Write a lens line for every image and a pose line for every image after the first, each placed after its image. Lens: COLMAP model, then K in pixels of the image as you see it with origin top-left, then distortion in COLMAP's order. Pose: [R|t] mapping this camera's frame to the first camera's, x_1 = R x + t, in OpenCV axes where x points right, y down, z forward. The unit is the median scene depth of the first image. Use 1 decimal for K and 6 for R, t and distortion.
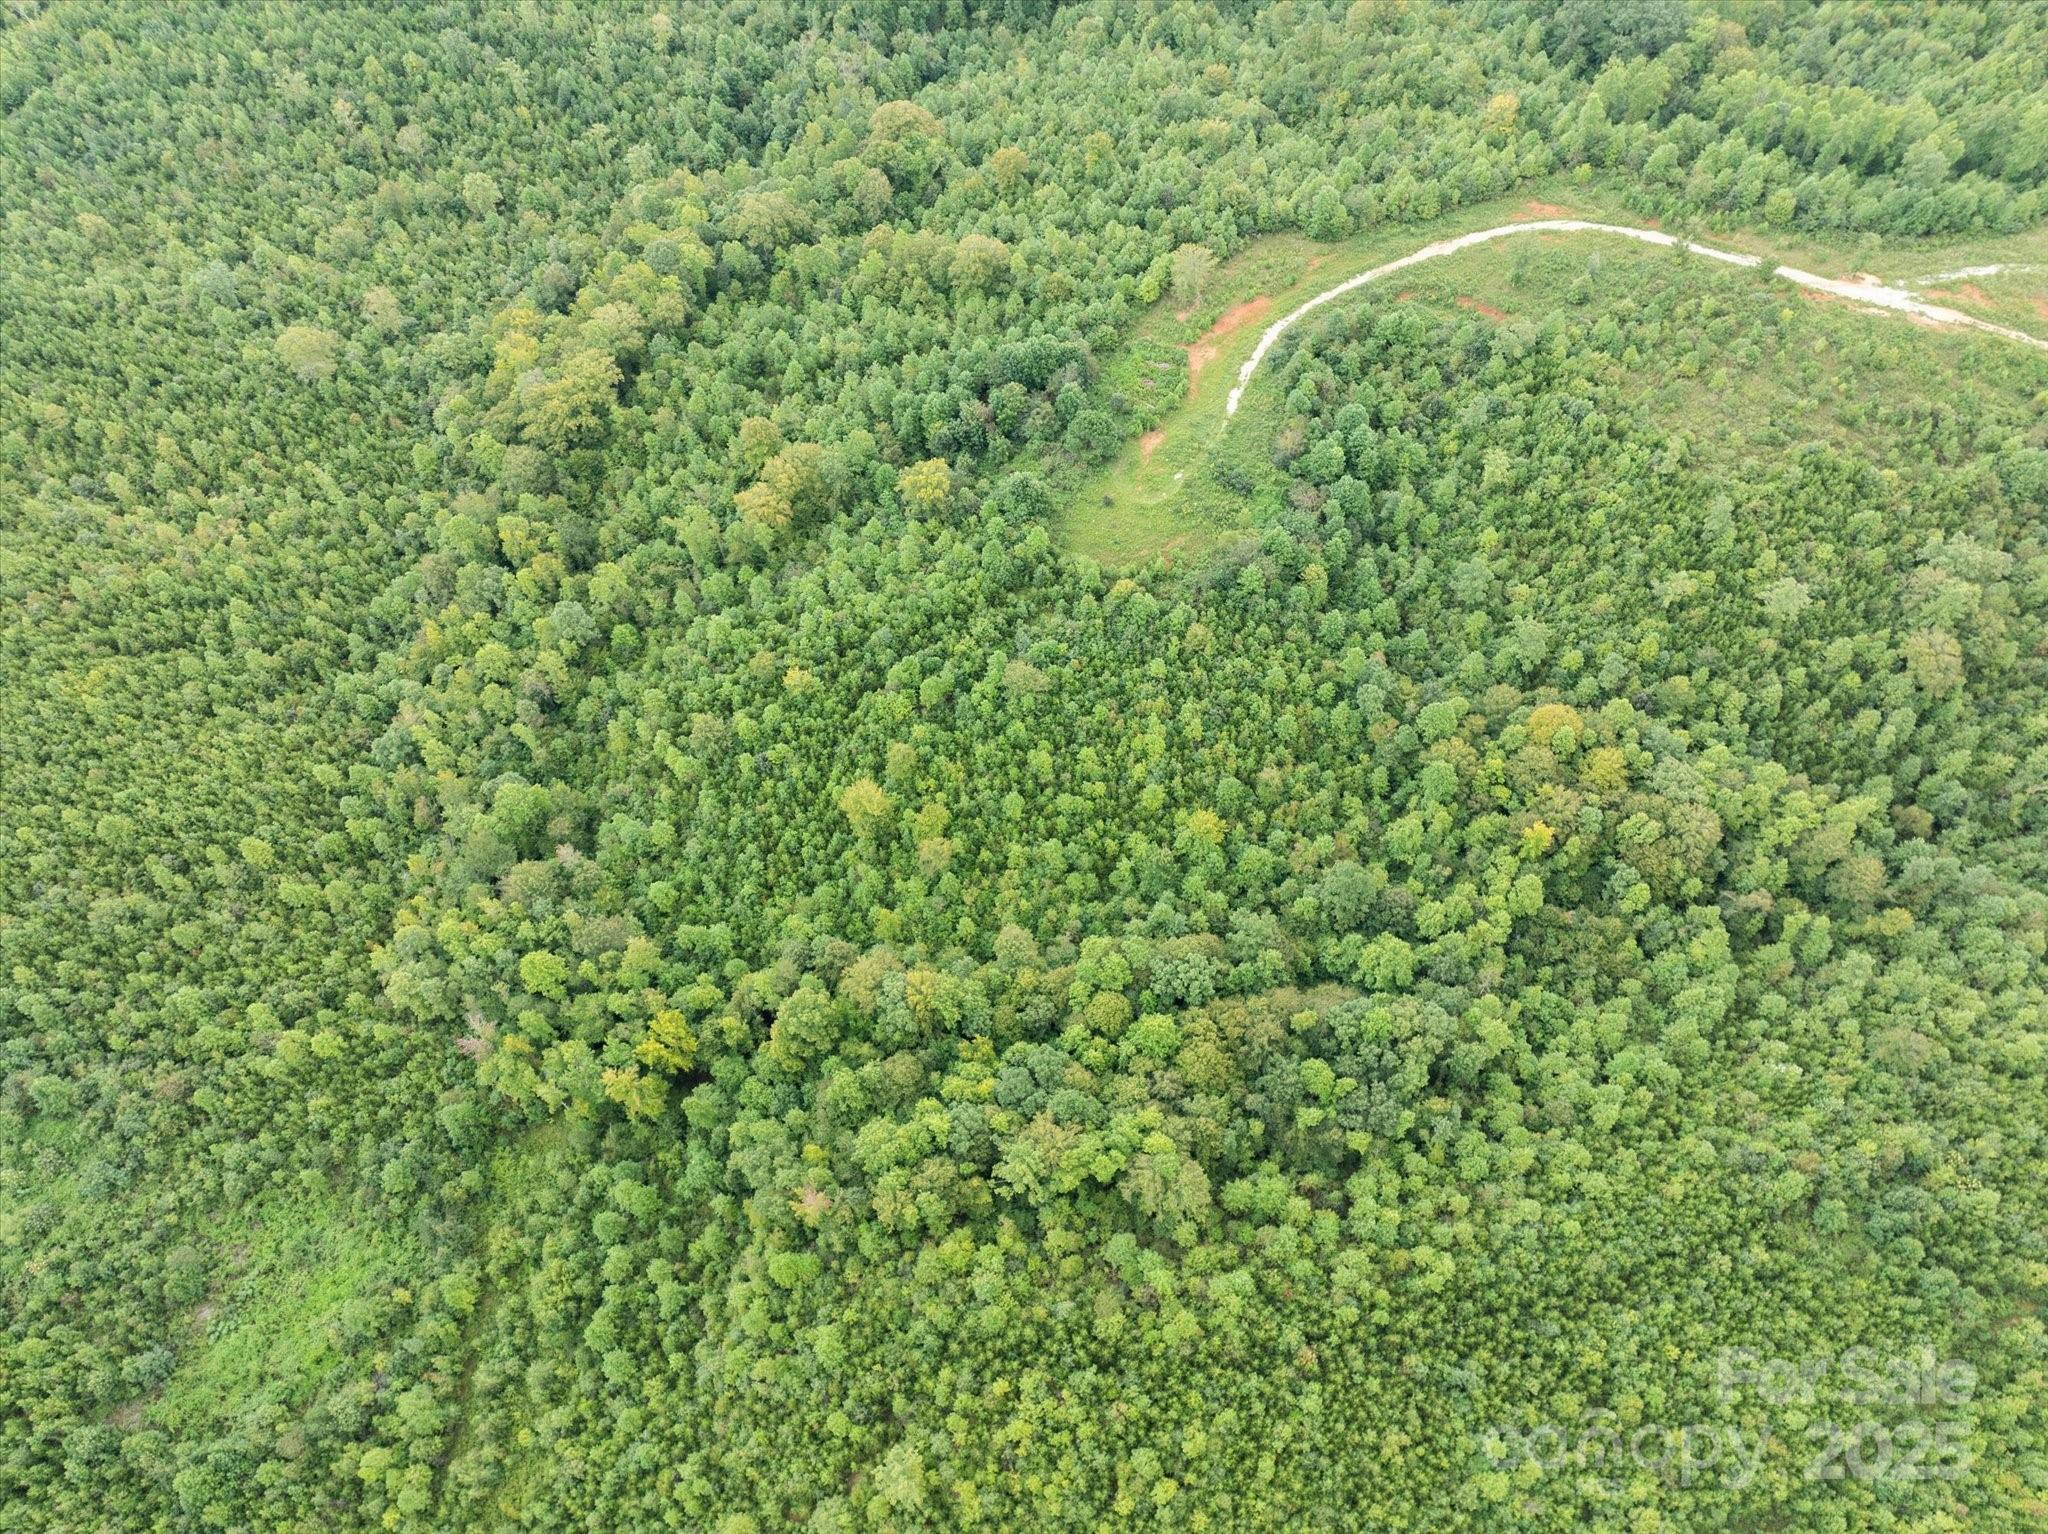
lens RADIAL K [[1457.3, 0, 1025.4], [0, 1457.3, 762.5], [0, 0, 1]] dist [-0.040858, 0.005753]
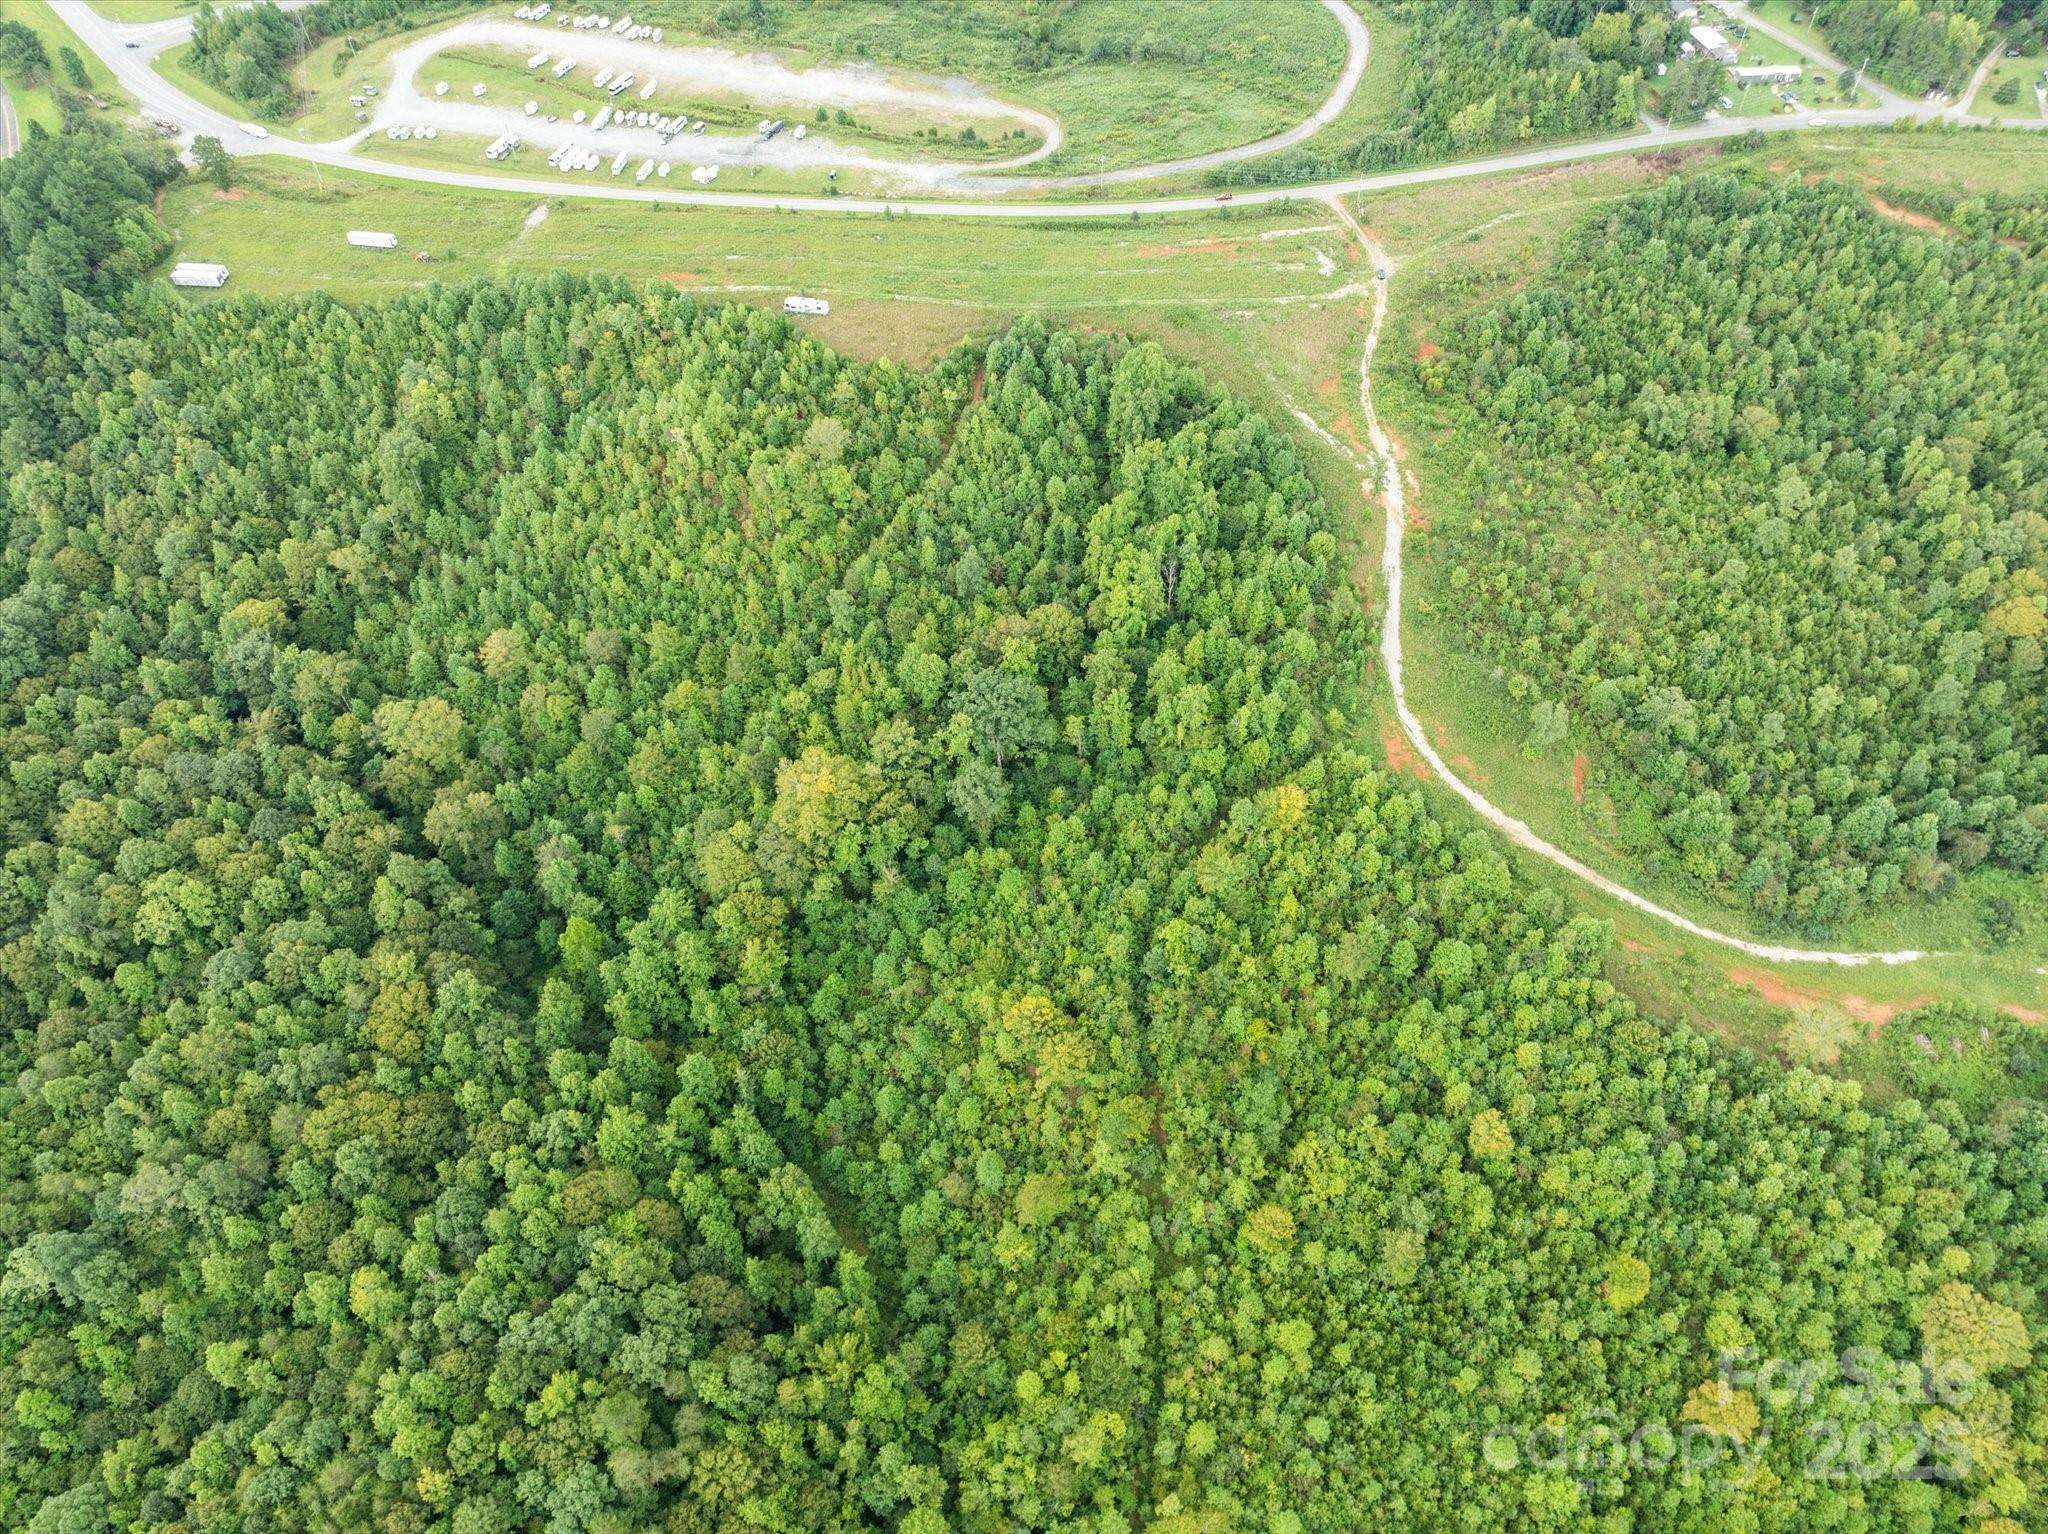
lens RADIAL K [[1446.3, 0, 1020.7], [0, 1446.3, 760.0], [0, 0, 1]] dist [-0.047002, 0.012506]
pose [[-0.396620, -0.697304, 0.597043, -0.078842], [0.805634, 0.047372, 0.590516, -1.364884], [-0.440052, 0.715208, 0.542983, 0.824165]]
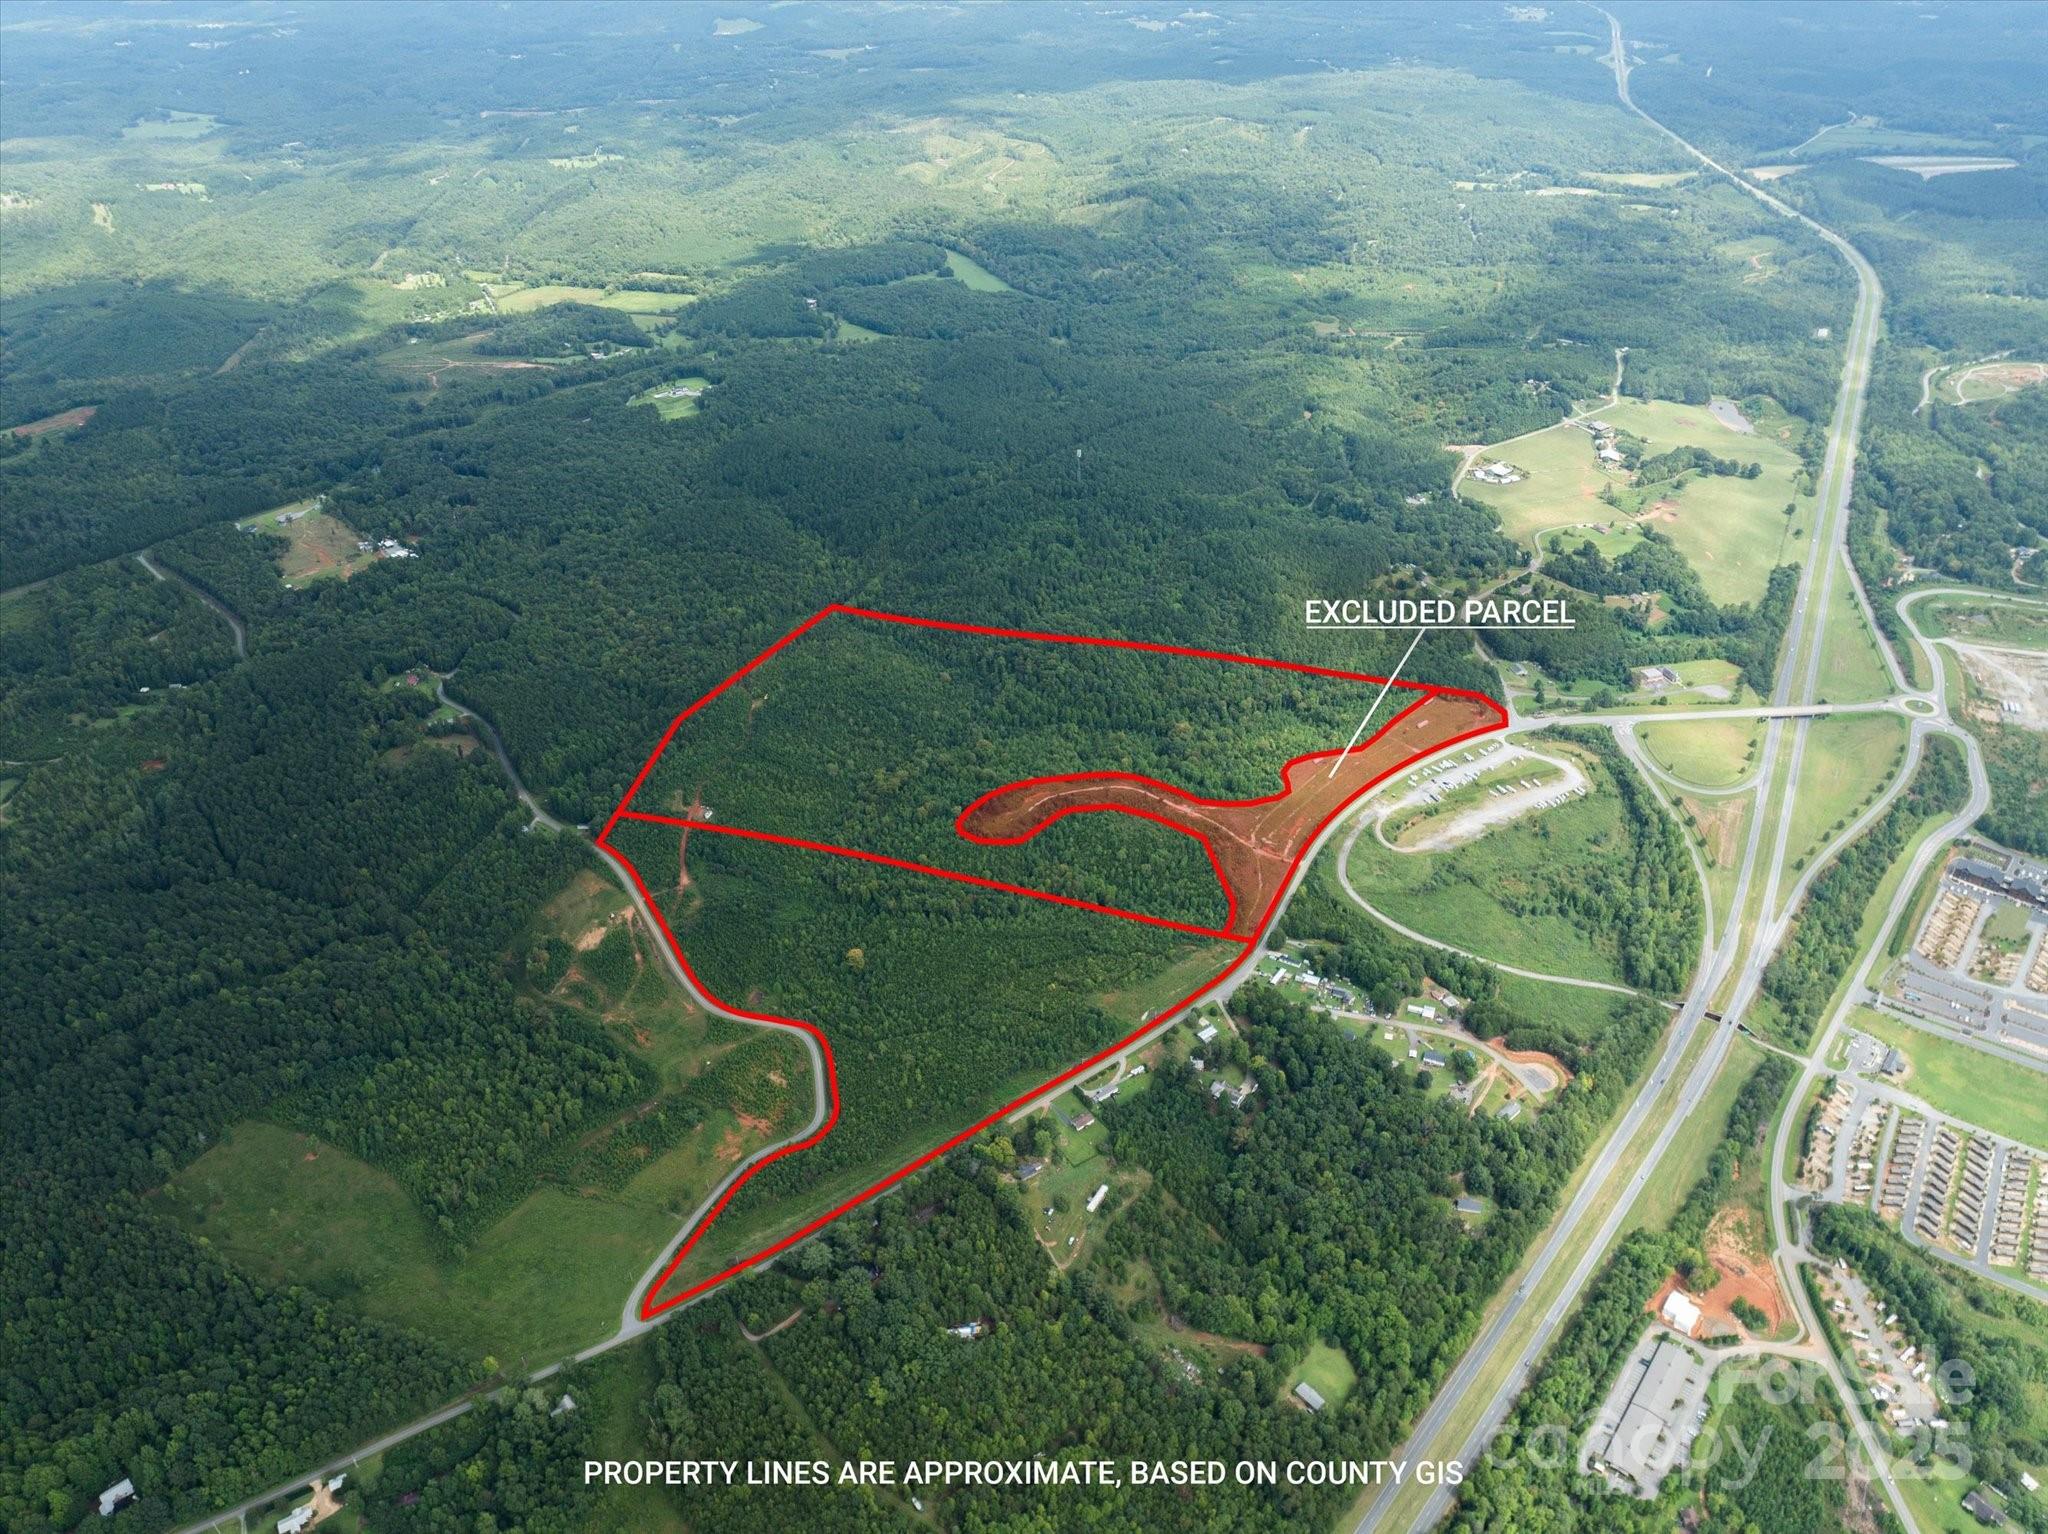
lens RADIAL K [[1422.8, 0, 1025.4], [0, 1422.8, 767.2], [0, 0, 1]] dist [-0.036120, 0.000239]
pose [[0.962903, 0.147585, -0.225911, 1.273001], [-0.230846, 0.884057, -0.406392, 1.638568], [0.139741, 0.443466, 0.885331, -3.369938]]
